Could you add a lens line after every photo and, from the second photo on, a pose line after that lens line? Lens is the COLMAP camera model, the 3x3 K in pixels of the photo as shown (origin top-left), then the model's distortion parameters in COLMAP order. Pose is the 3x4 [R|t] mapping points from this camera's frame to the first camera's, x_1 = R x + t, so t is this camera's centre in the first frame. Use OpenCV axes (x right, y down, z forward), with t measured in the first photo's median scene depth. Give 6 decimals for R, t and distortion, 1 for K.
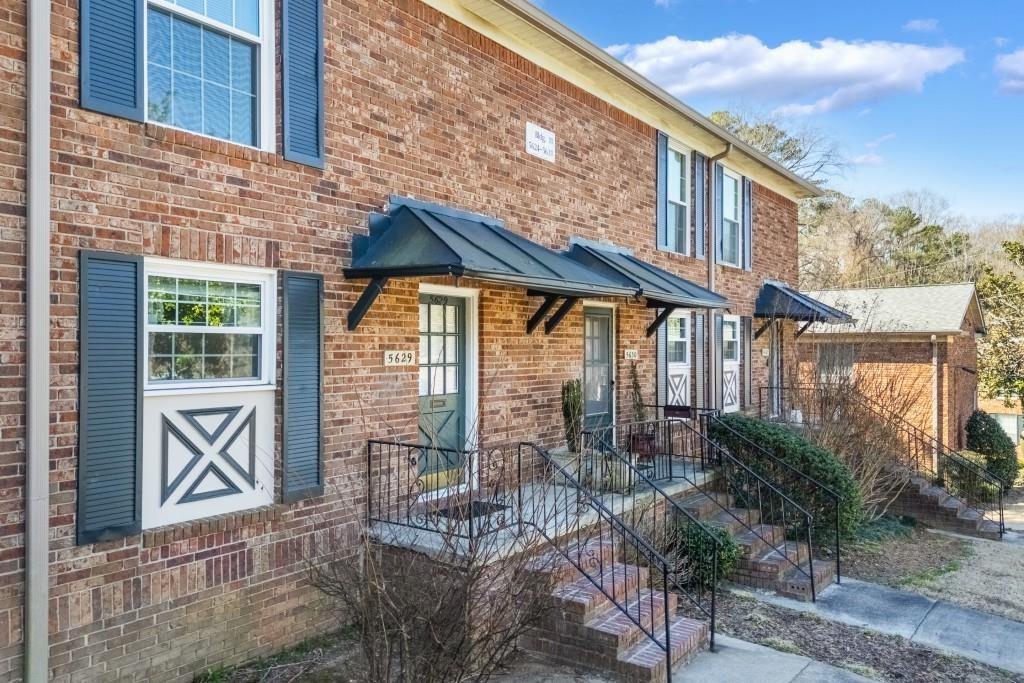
lens RADIAL K [[851.9, 0, 511.0], [0, 851.9, 346.2], [0, 0, 1]] dist [-0.037664, -0.023211]
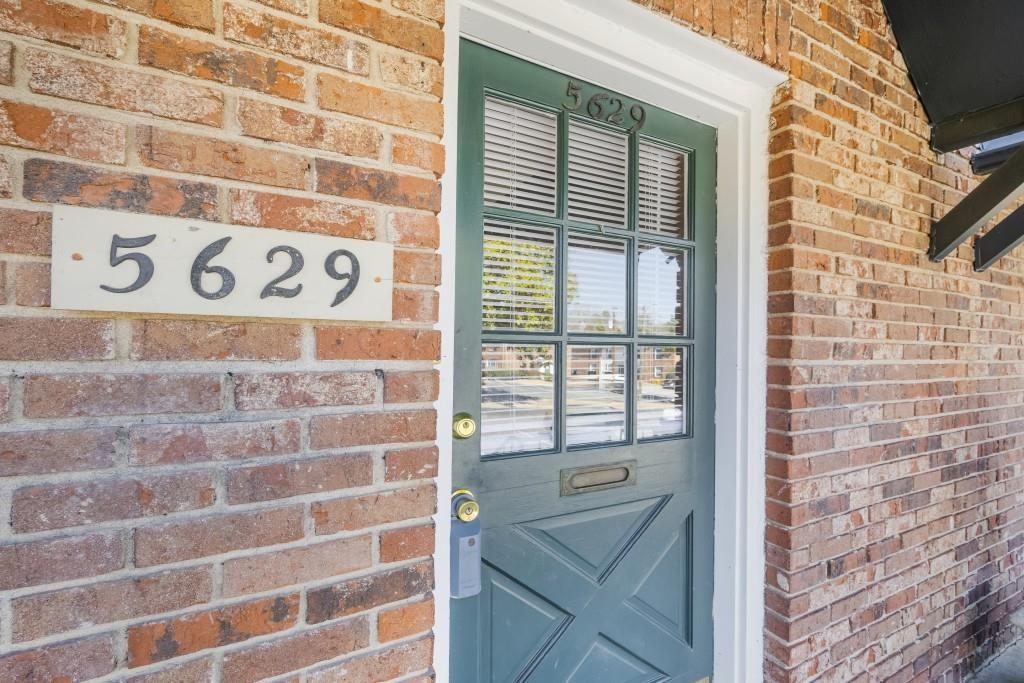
lens RADIAL K [[420.2, 0, 509.9], [0, 420.2, 344.9], [0, 0, 1]] dist [0.008609, 0.000348]
pose [[0.852851, 0.006121, -0.522118, -0.045582], [-0.011264, 0.999914, -0.006677, 0.028782], [0.522032, 0.011576, 0.852847, 0.985072]]
